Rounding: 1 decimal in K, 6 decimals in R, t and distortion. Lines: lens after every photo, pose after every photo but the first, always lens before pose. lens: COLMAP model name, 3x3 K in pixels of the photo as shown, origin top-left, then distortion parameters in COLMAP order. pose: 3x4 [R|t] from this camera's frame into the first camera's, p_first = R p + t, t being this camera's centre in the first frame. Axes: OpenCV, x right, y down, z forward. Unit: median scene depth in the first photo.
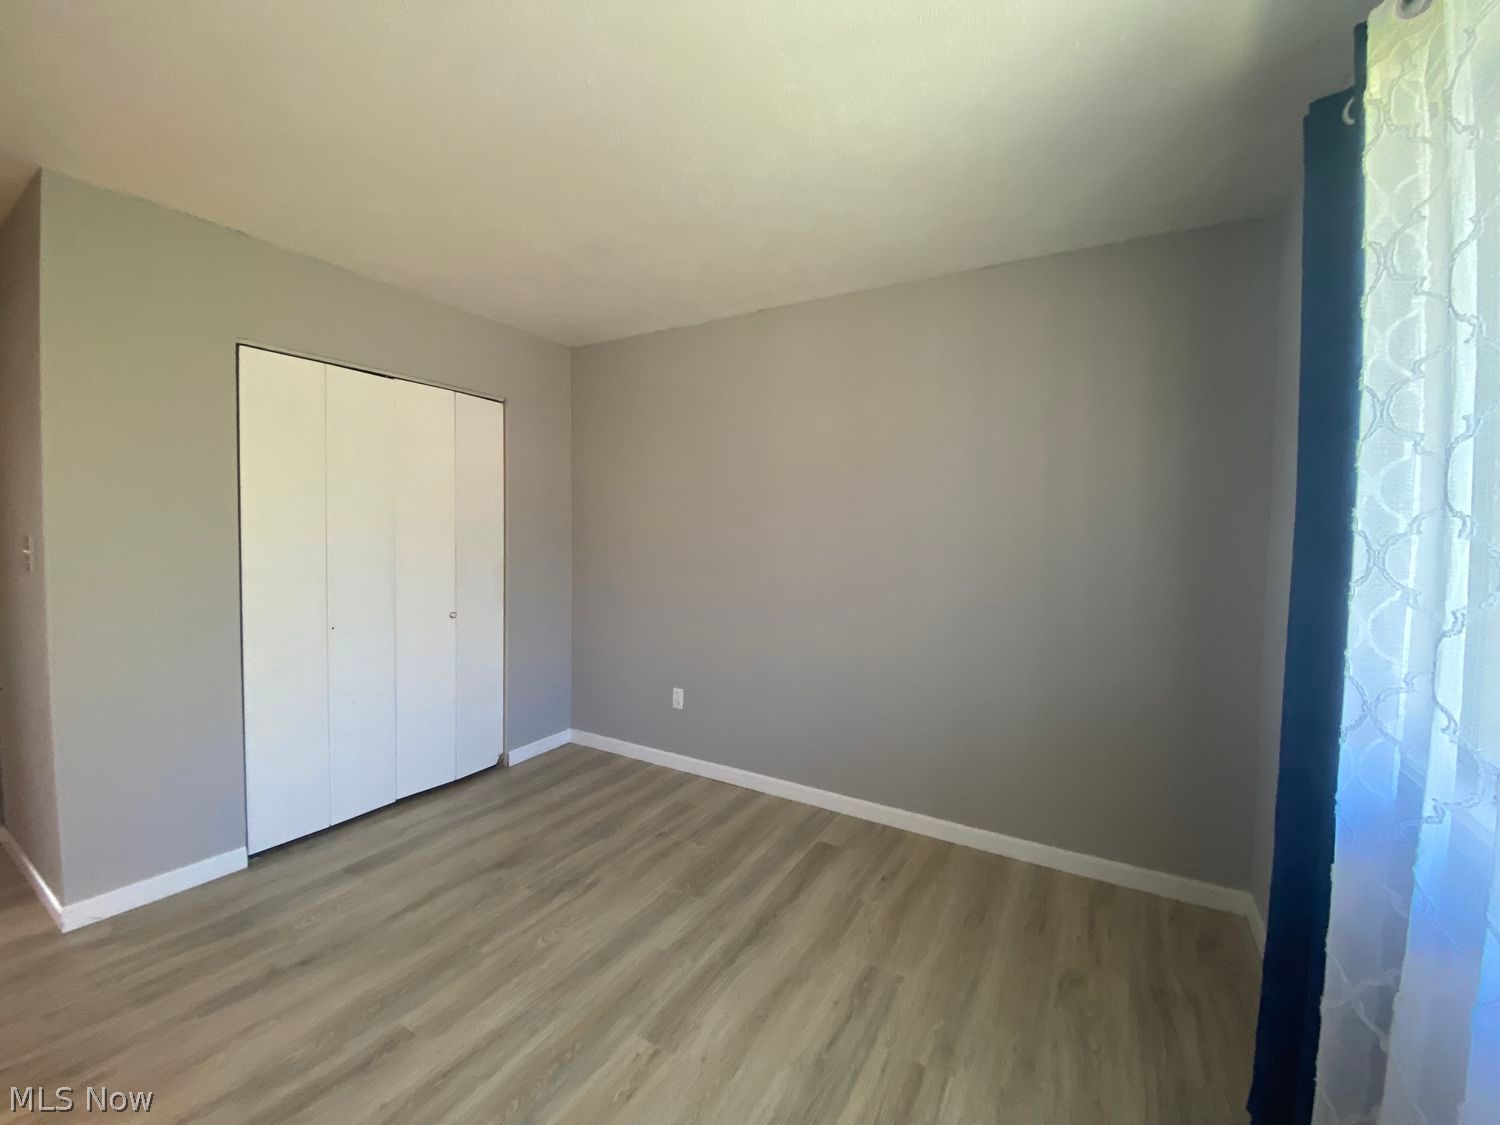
lens RADIAL K [[613.2, 0, 750.0], [0, 613.2, 562.5], [0, 0, 1]] dist [0.000433, -0.016439]
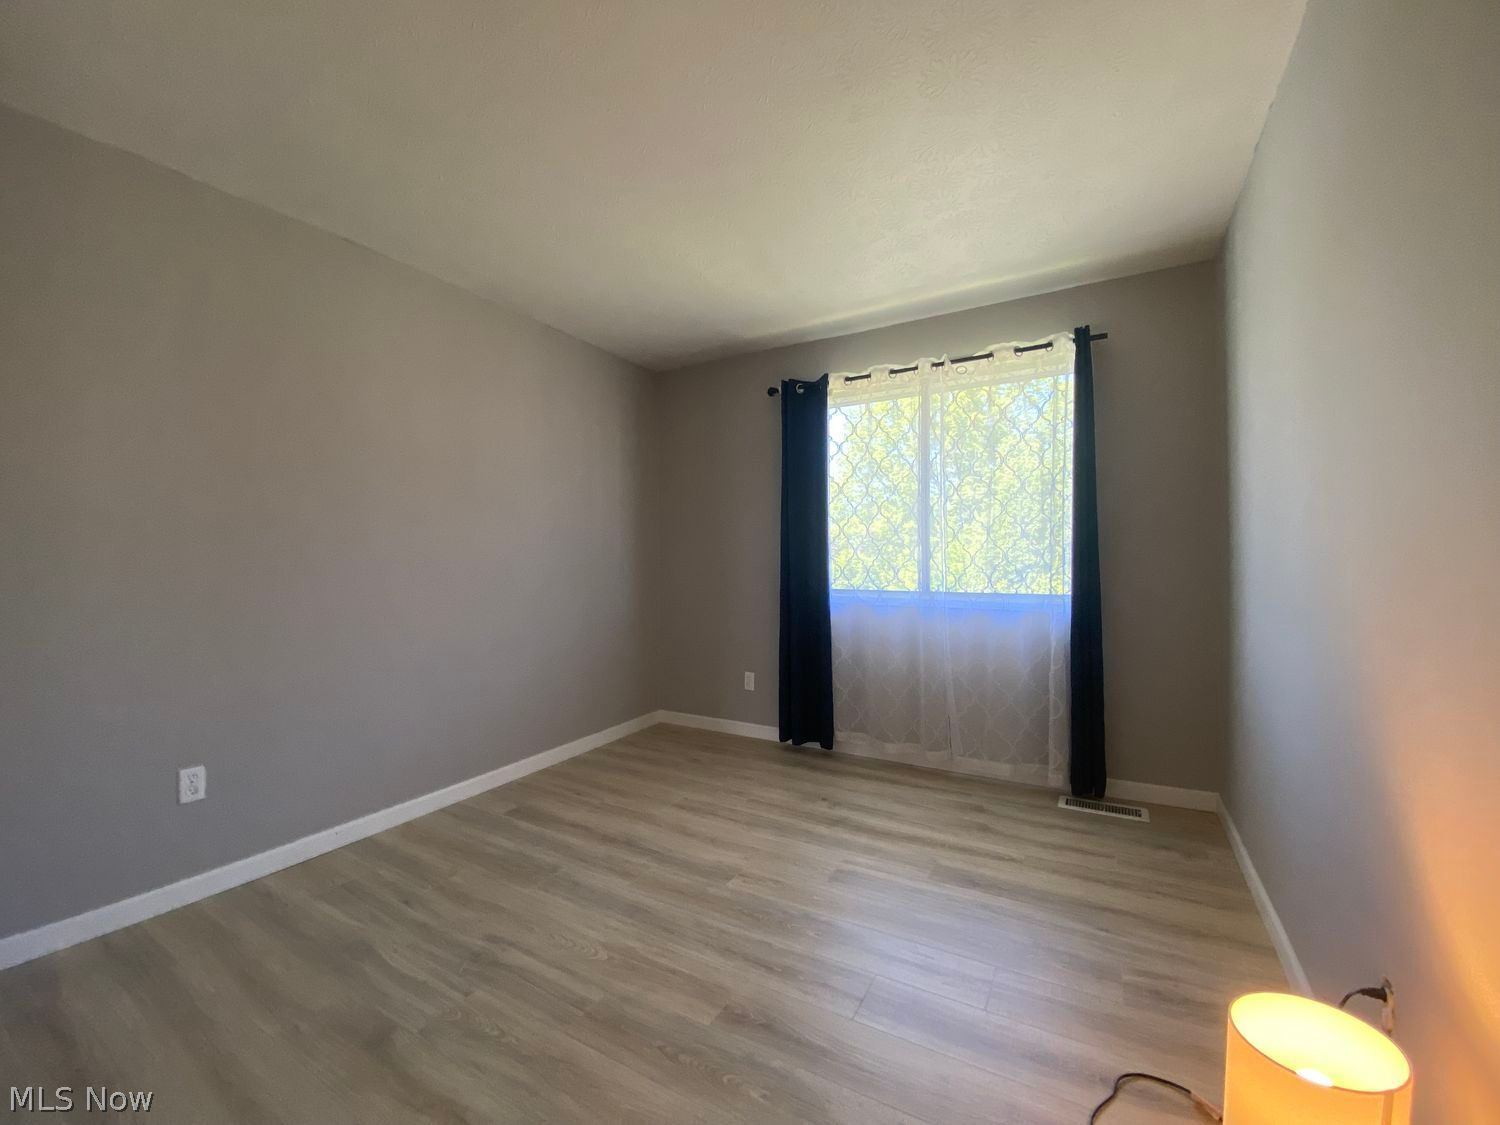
lens RADIAL K [[602.3, 0, 747.6], [0, 602.3, 560.1], [0, 0, 1]] dist [0.022771, -0.023571]
pose [[-0.002845, -0.023217, 0.999726, -1.210212], [0.060014, 0.997924, 0.023346, 0.029442], [-0.998193, 0.060064, -0.001446, 0.735019]]
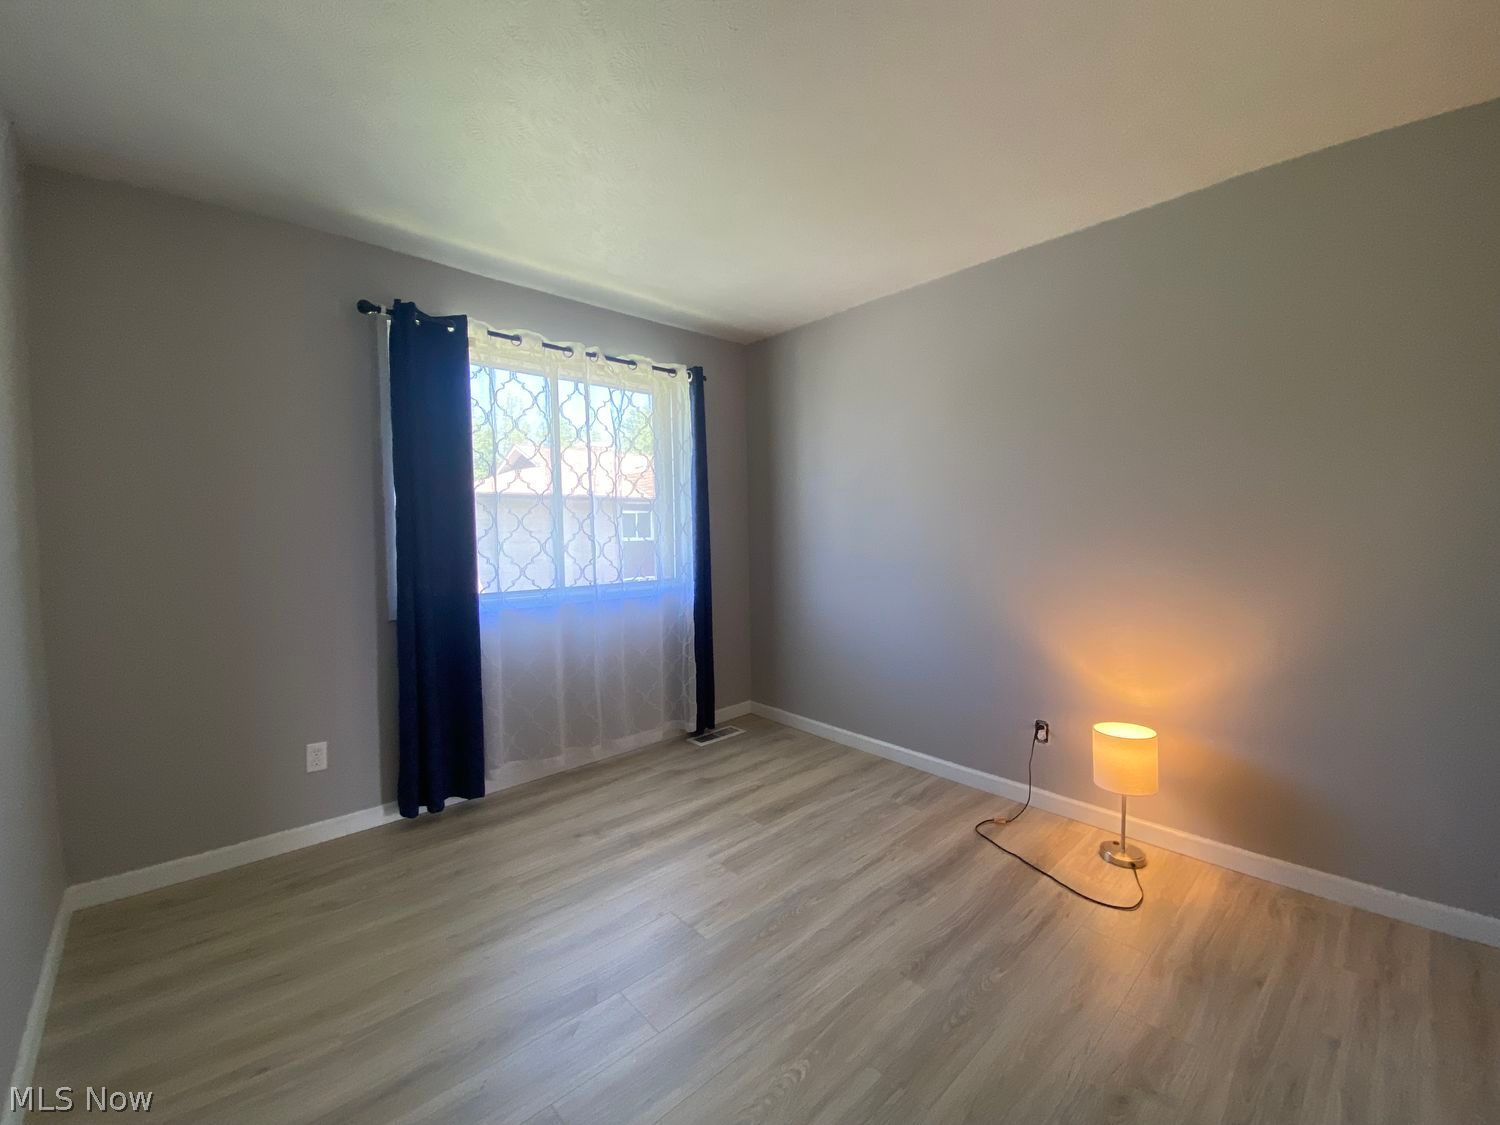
lens RADIAL K [[606.9, 0, 742.3], [0, 606.9, 561.2], [0, 0, 1]] dist [0.063528, -0.044000]
pose [[-0.953777, -0.023197, 0.299618, -0.475573], [0.009070, 0.994340, 0.105858, -0.051034], [-0.300378, 0.103682, -0.948168, 1.630631]]
